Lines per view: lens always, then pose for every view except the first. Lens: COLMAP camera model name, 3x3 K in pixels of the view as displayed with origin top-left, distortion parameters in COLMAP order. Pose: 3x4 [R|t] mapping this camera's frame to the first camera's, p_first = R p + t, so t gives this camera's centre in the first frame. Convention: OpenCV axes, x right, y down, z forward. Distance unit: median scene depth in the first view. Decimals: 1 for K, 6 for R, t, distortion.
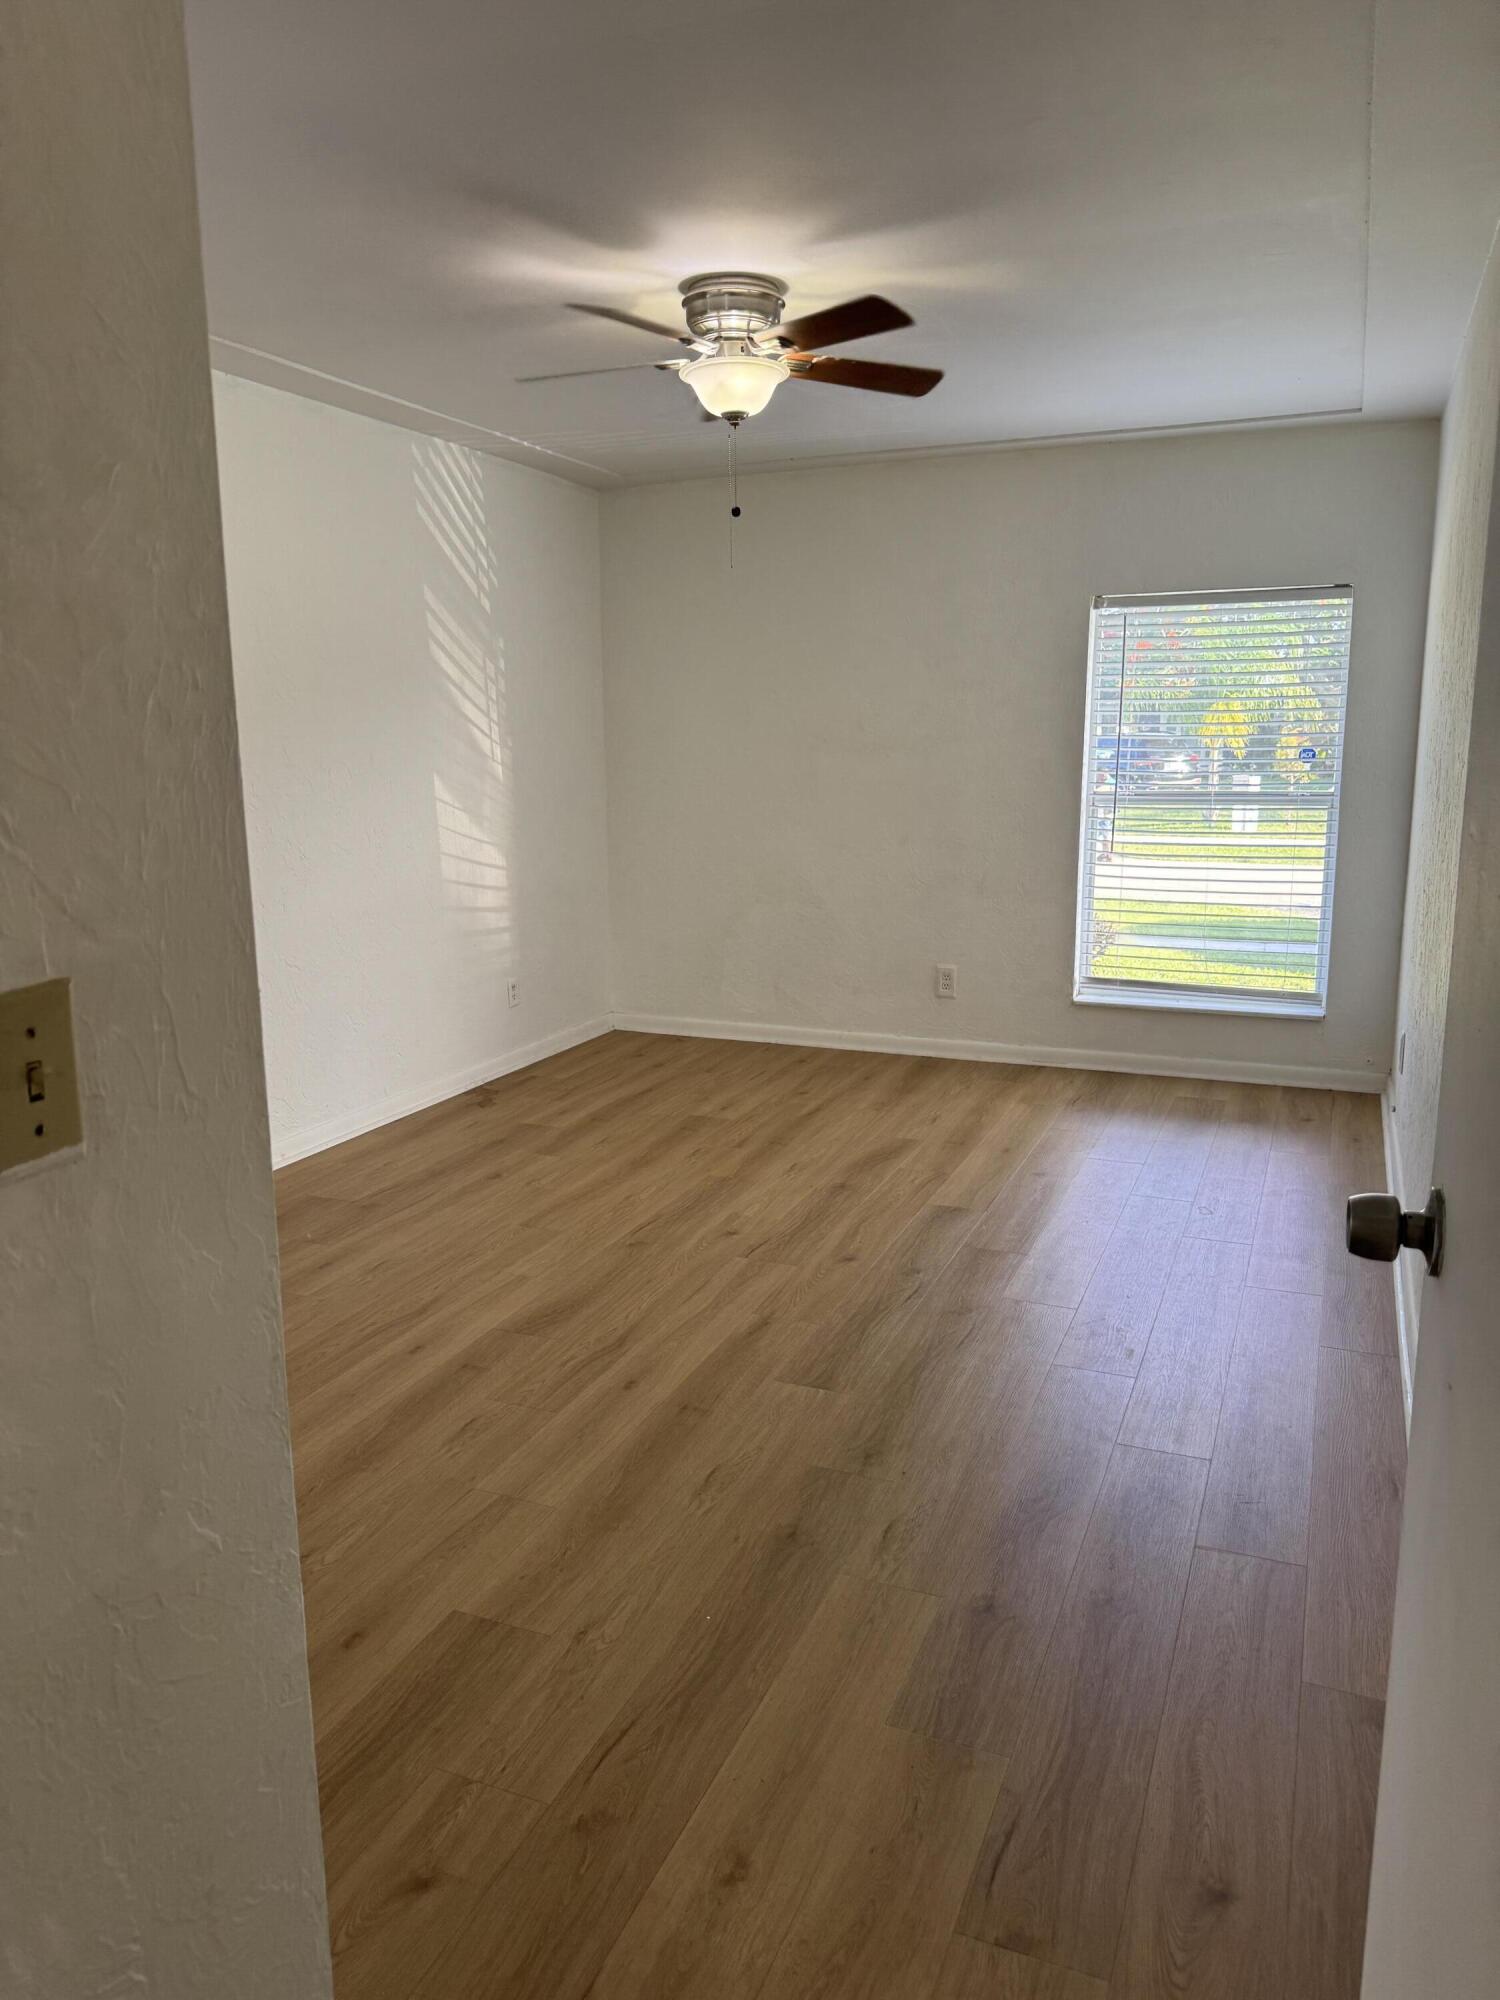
lens RADIAL K [[1387.9, 0, 750.0], [0, 1387.9, 1000.0], [0, 0, 1]] dist [0.004079, 0.000655]
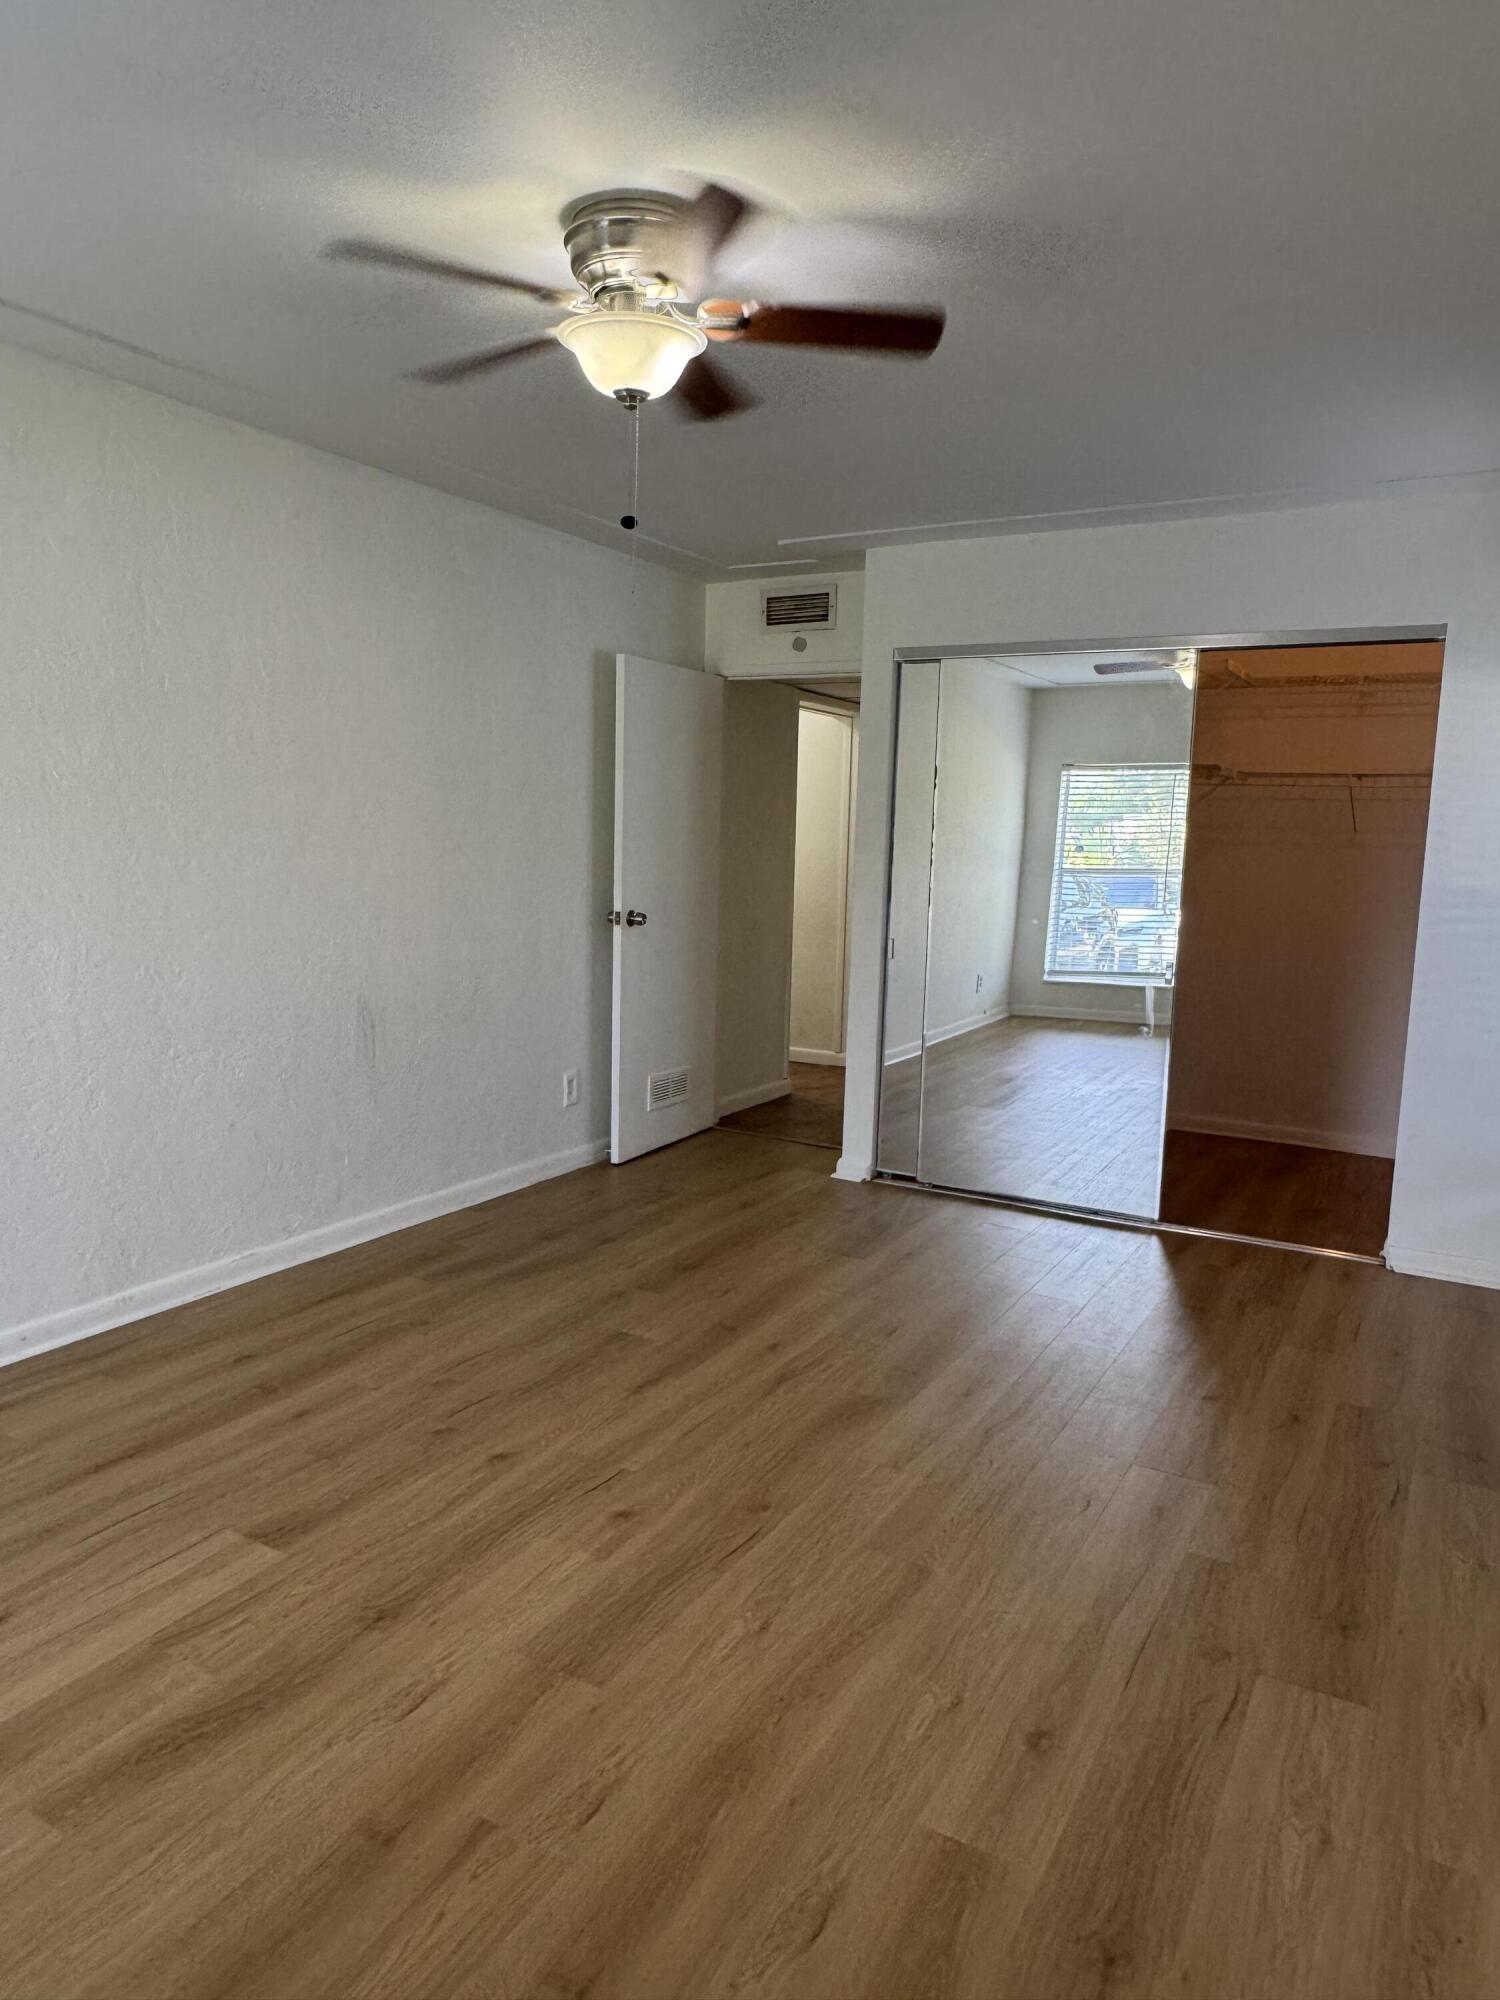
lens RADIAL K [[1308.0, 0, 750.0], [0, 1308.0, 1000.0], [0, 0, 1]] dist [0.004624, 0.000855]
pose [[-0.992665, -0.033885, 0.116053, -0.140991], [0.003304, 0.951957, 0.306214, -0.276406], [-0.120853, 0.304351, -0.944862, 1.487131]]
